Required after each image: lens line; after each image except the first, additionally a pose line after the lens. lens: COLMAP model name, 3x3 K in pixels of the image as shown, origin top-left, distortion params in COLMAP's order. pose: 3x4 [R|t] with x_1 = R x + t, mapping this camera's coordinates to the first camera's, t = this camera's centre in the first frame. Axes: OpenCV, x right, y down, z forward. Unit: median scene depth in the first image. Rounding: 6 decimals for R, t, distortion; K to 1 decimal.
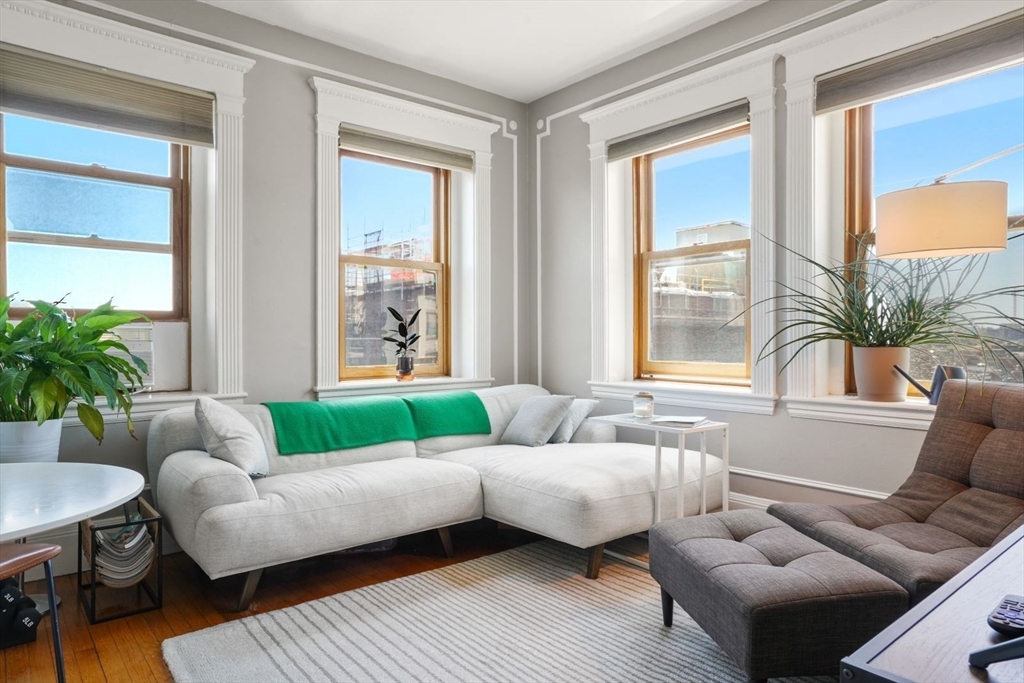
lens RADIAL K [[631.0, 0, 510.8], [0, 631.0, 334.1], [0, 0, 1]] dist [-0.040690, 0.051371]
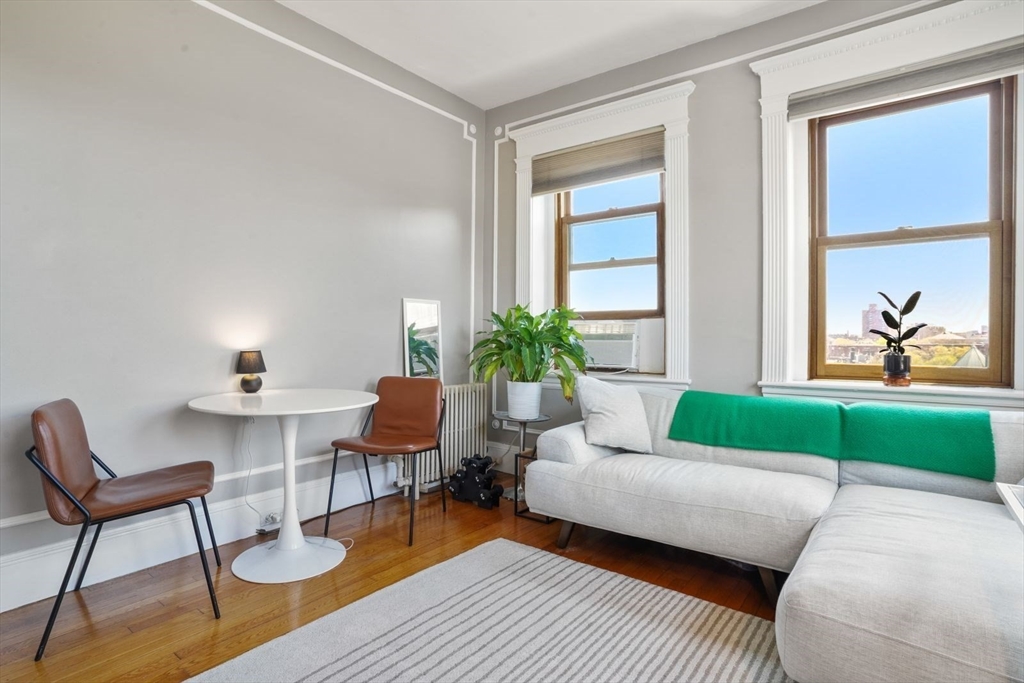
lens RADIAL K [[522.7, 0, 514.6], [0, 522.7, 335.2], [0, 0, 1]] dist [-0.081049, 0.041740]
pose [[0.225325, 0.001572, -0.974282, 0.483096], [0.004770, 0.999985, 0.002717, 0.012063], [0.974272, -0.005259, 0.225314, 0.593628]]
